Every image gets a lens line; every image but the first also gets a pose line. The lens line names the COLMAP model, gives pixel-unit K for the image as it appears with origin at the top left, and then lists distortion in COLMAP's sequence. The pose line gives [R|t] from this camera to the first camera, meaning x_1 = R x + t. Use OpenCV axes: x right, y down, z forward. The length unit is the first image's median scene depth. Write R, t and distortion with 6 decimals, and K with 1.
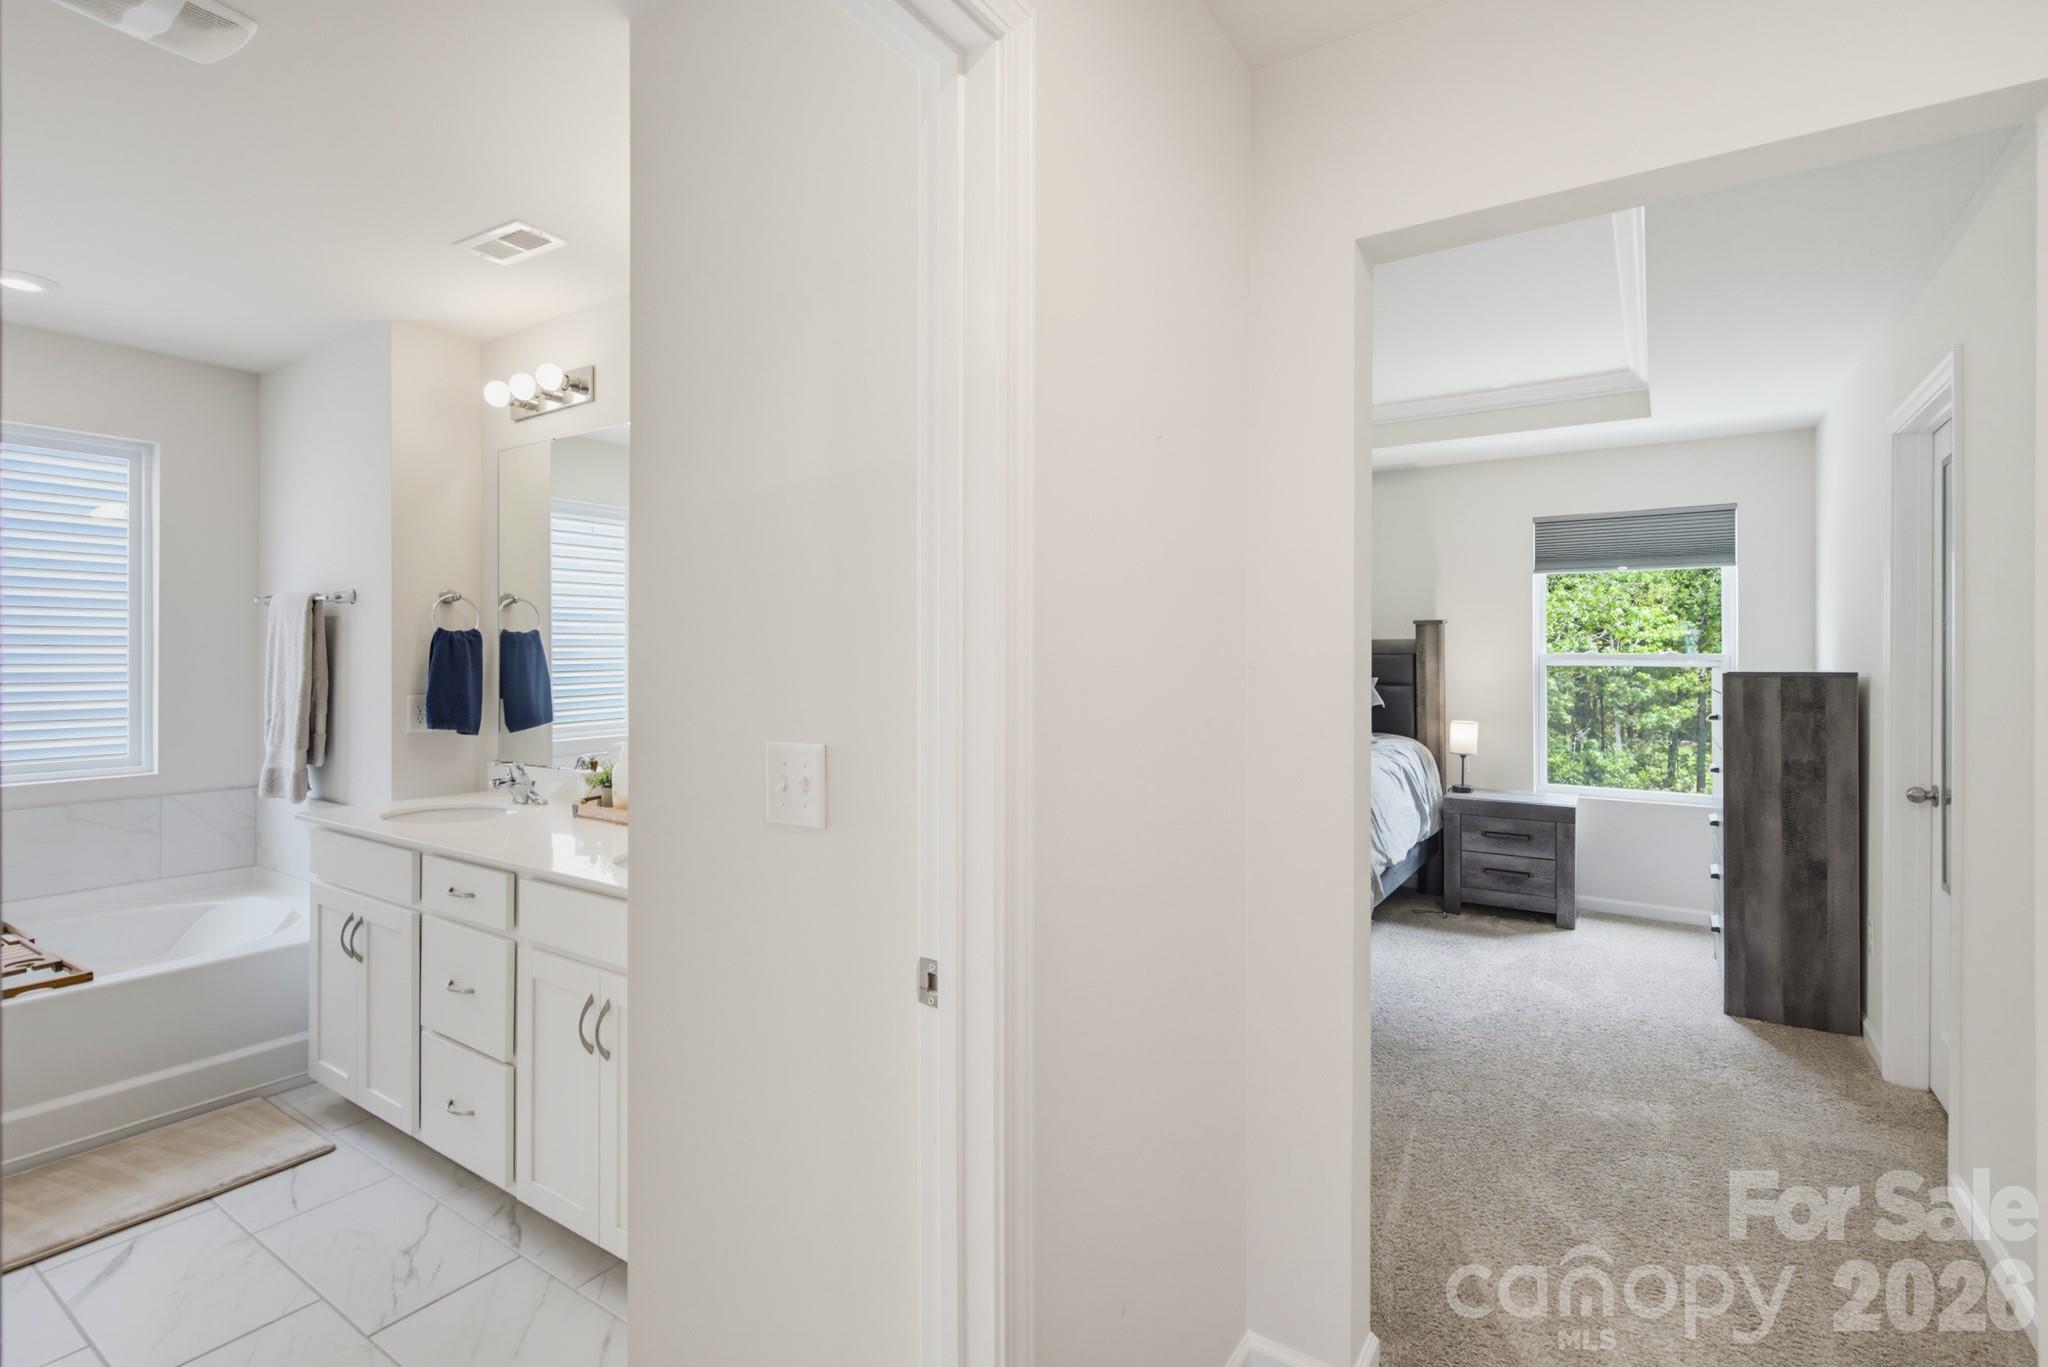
lens RADIAL K [[936.8, 0, 1030.8], [0, 936.8, 655.4], [0, 0, 1]] dist [0.001401, -0.000013]
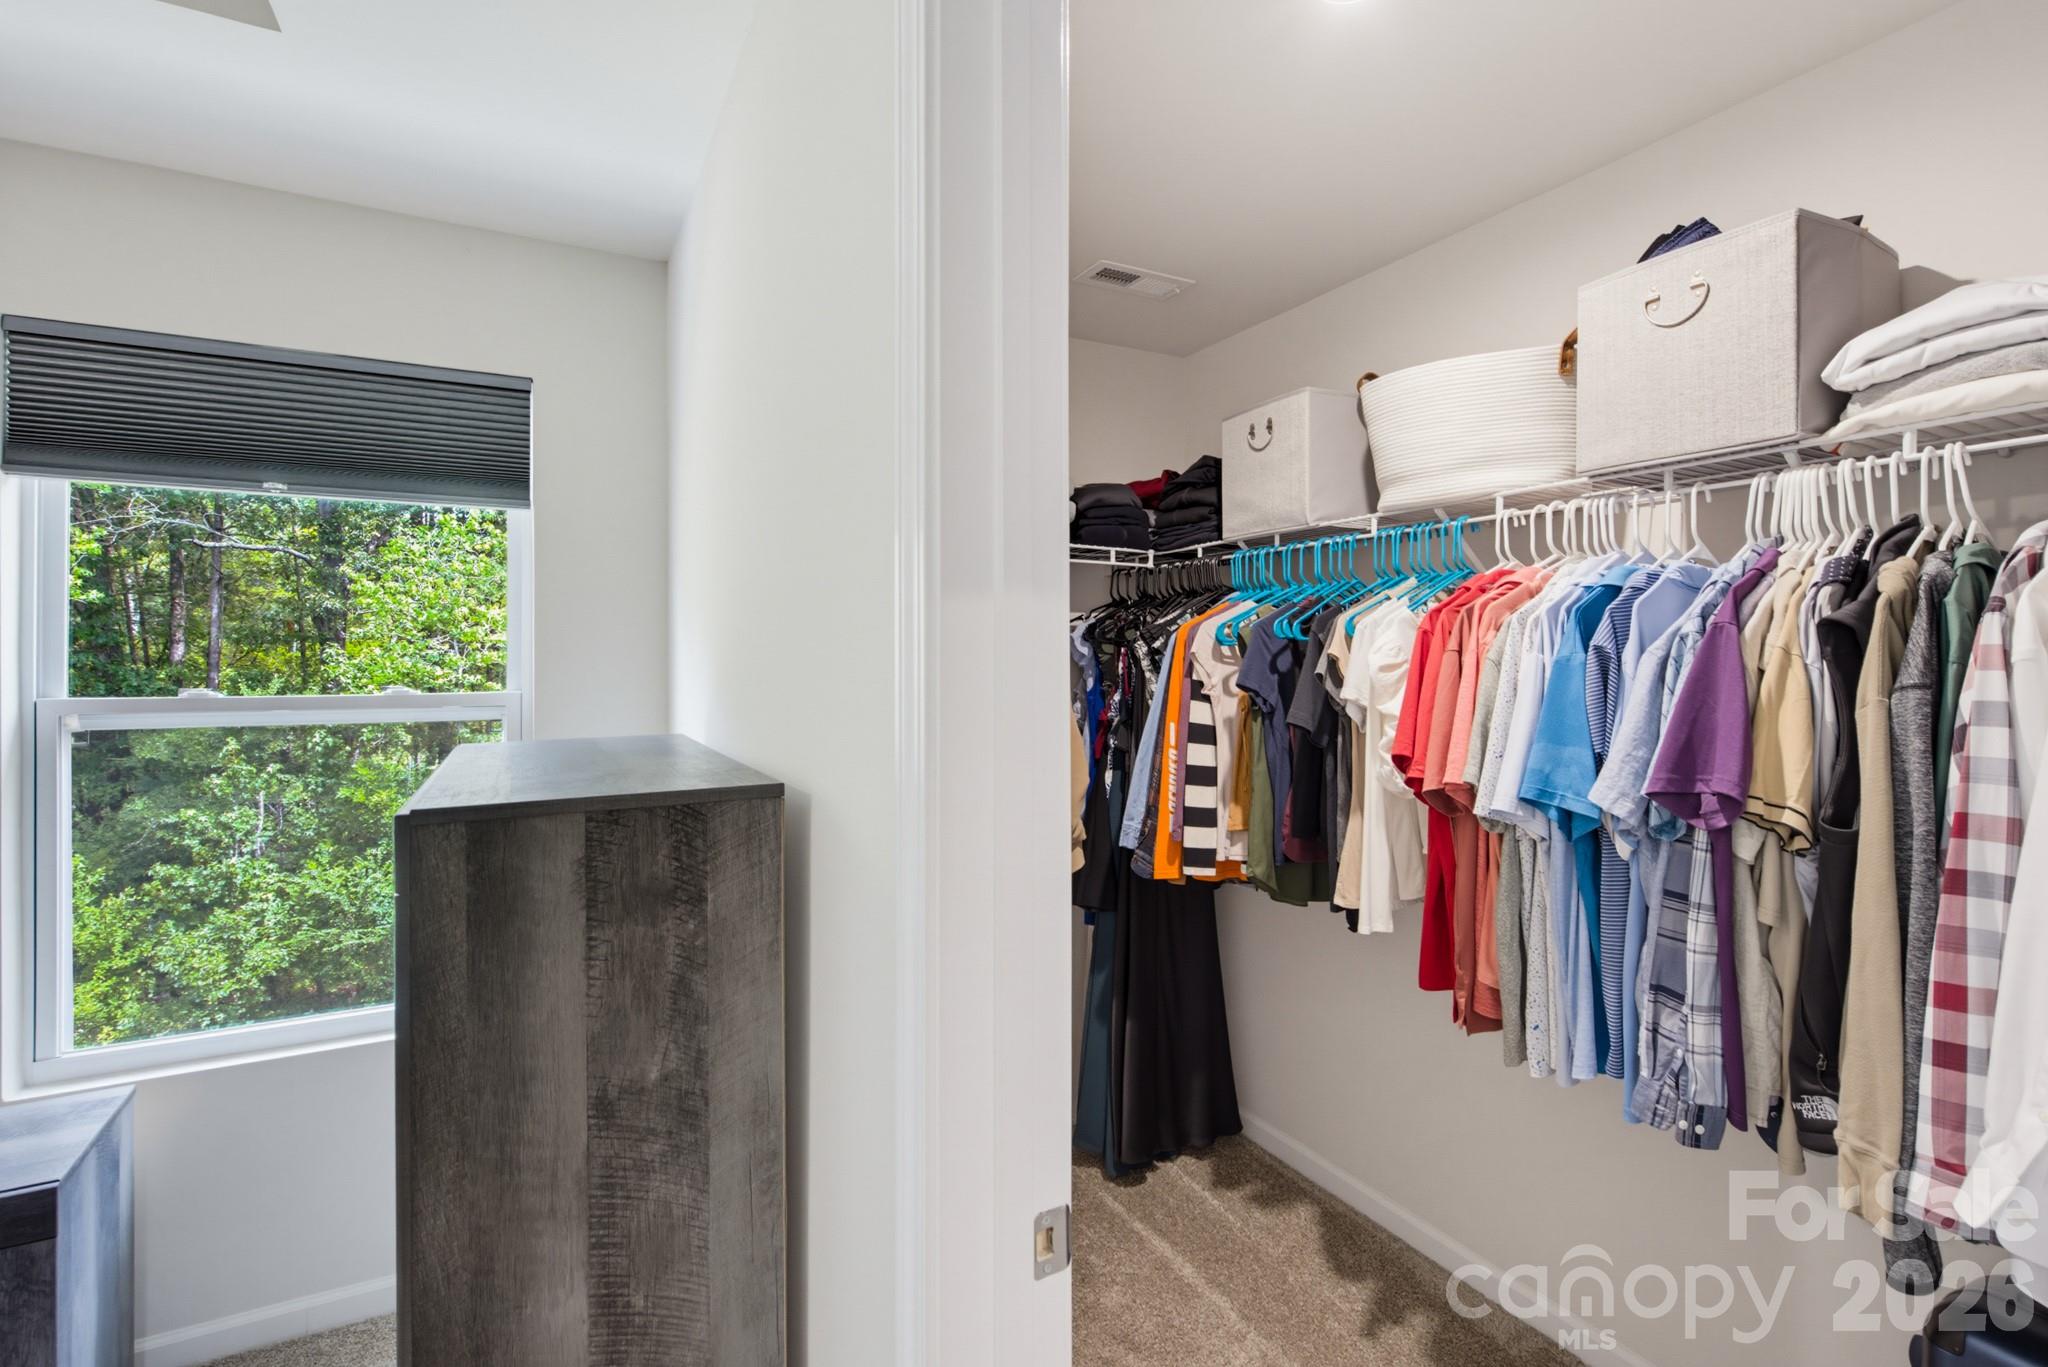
lens RADIAL K [[930.6, 0, 1049.6], [0, 930.6, 652.5], [0, 0, 1]] dist [0.000354, -0.000125]
pose [[0.457234, 0.001290, 0.889345, 0.449122], [0.002423, 0.999993, -0.002697, -0.020072], [-0.889343, 0.003388, 0.457228, 0.545052]]
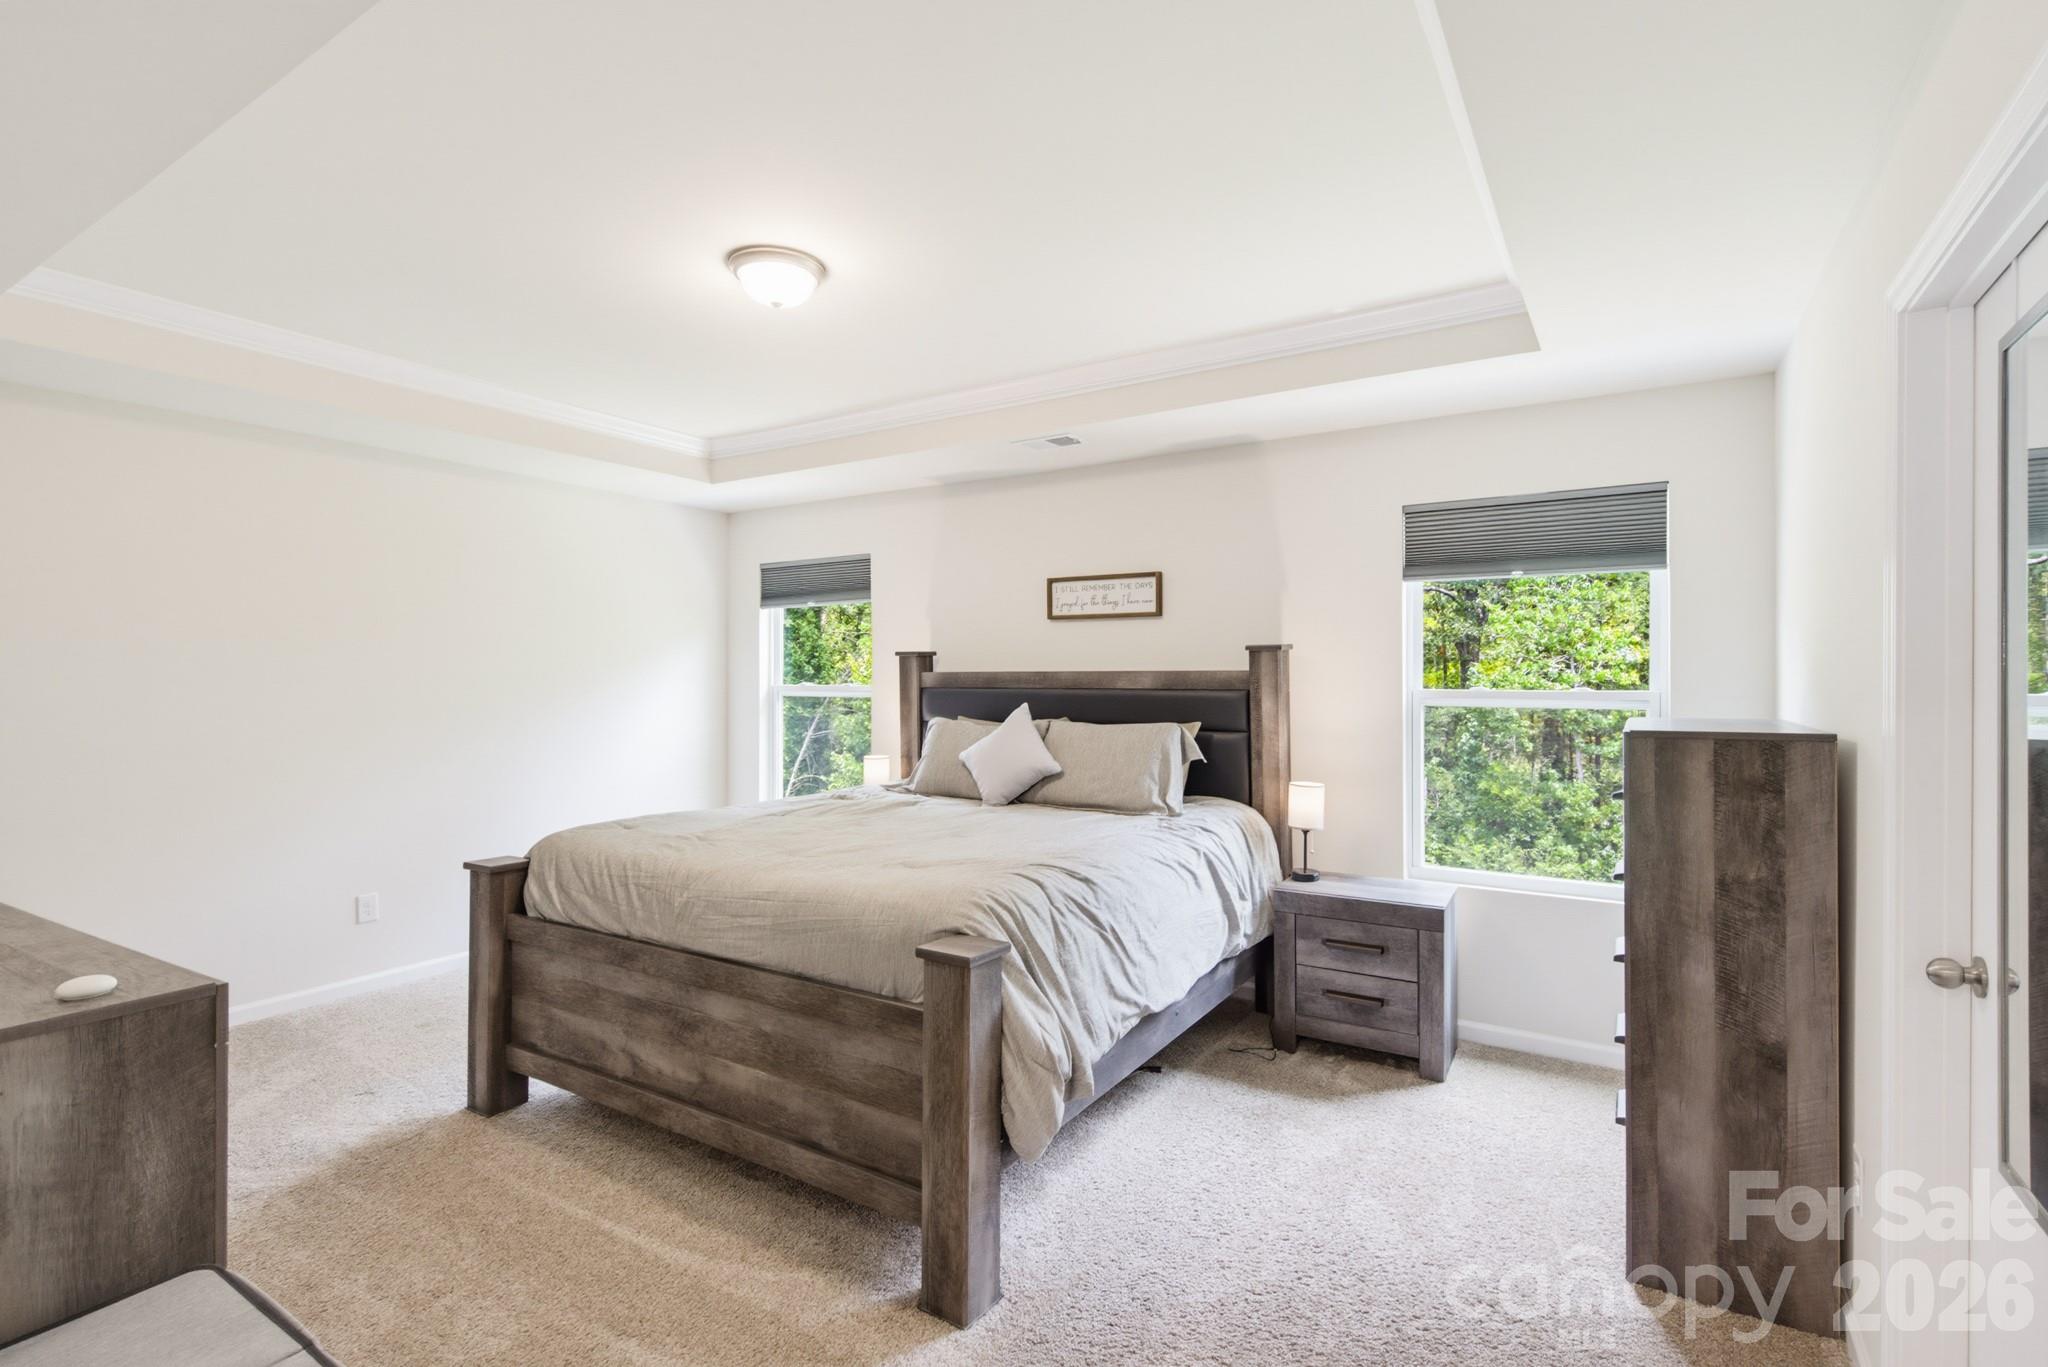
lens RADIAL K [[935.9, 0, 1042.1], [0, 935.9, 679.2], [0, 0, 1]] dist [0.000343, -0.000353]
pose [[0.999737, -0.002744, 0.022775, 0.257944], [0.002686, 0.999993, 0.002581, -0.014349], [-0.022782, -0.002519, 0.999737, 0.295904]]
